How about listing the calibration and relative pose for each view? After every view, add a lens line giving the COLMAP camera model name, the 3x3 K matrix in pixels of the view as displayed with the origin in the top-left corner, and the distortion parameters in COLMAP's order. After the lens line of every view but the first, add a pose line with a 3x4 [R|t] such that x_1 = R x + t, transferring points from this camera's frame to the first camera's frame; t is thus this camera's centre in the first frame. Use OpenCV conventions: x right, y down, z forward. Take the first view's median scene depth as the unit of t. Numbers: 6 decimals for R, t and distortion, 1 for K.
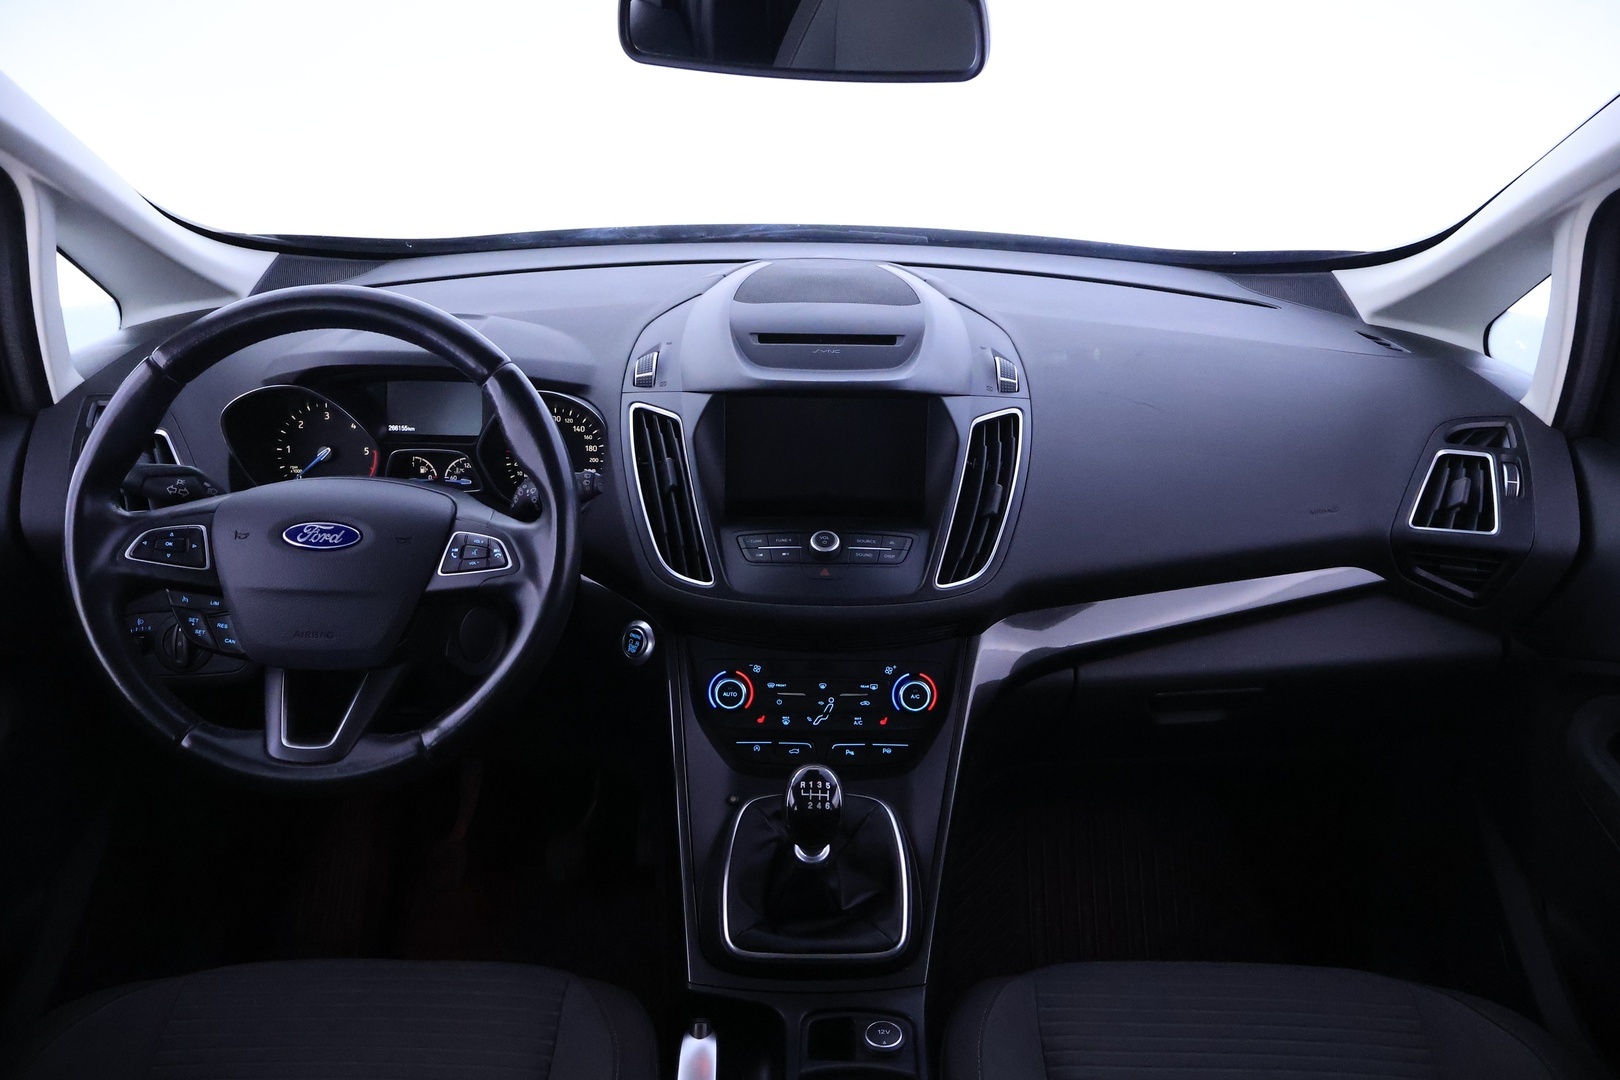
lens RADIAL K [[1380.6, 0, 858.8], [0, 1380.6, 565.0], [0, 0, 1]] dist [0.004597, 0.004658]
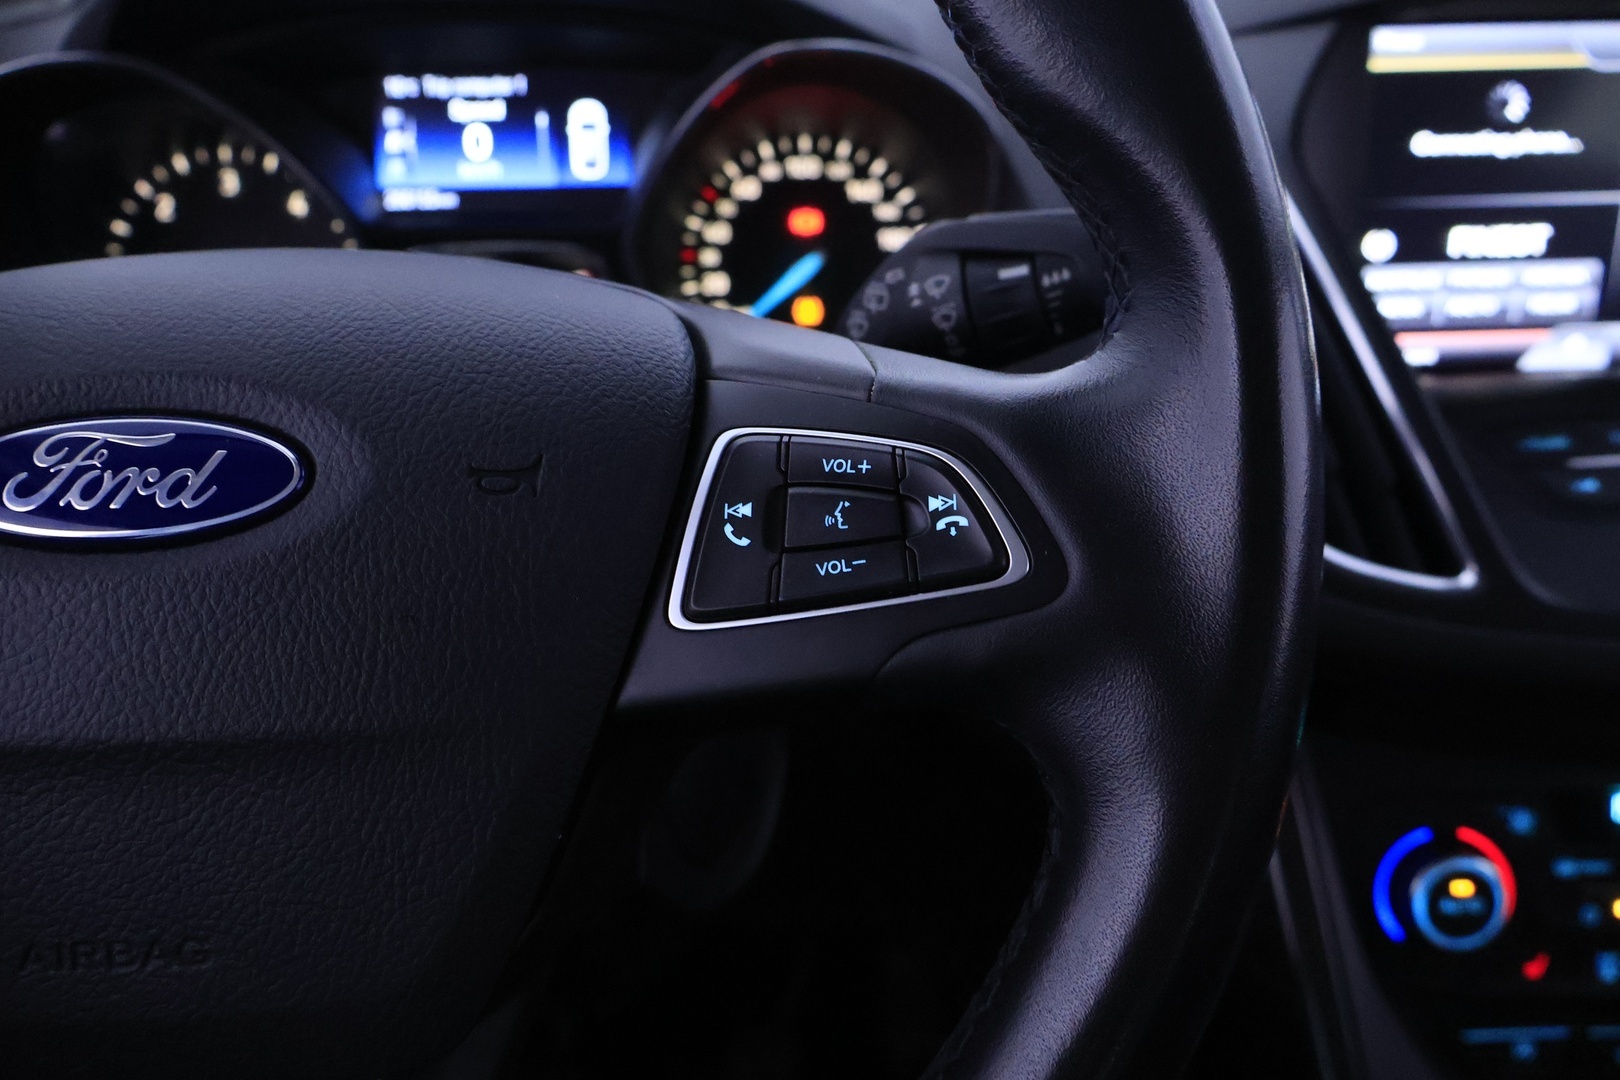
lens RADIAL K [[1380.6, 0, 845.8], [0, 1380.6, 553.6], [0, 0, 1]] dist [0.004597, 0.004658]
pose [[0.998508, -0.054288, 0.005959, -0.278107], [0.054100, 0.998142, 0.028037, -0.009548], [-0.007470, -0.027673, 0.999589, 0.783226]]
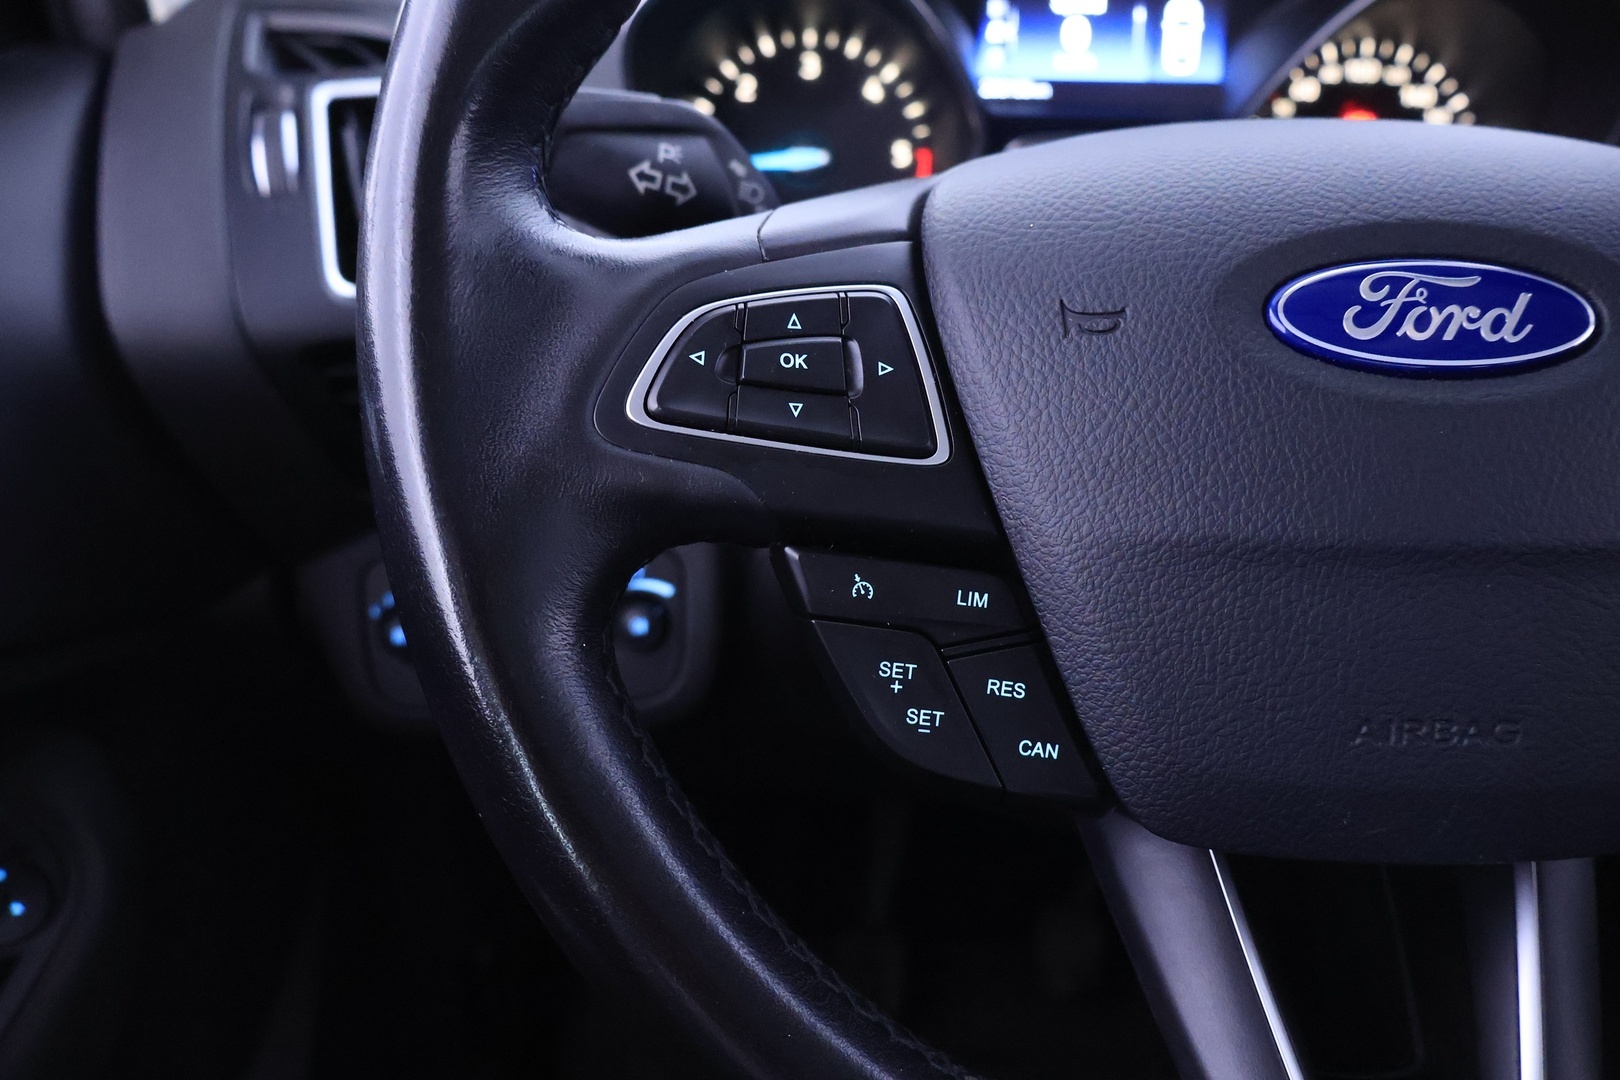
lens RADIAL K [[1380.6, 0, 813.4], [0, 1380.6, 548.4], [0, 0, 1]] dist [0.004597, 0.004658]
pose [[0.999805, -0.018633, 0.006573, -0.496694], [0.018062, 0.996769, 0.078270, -0.001532], [-0.008010, -0.078136, 0.996911, 0.756725]]
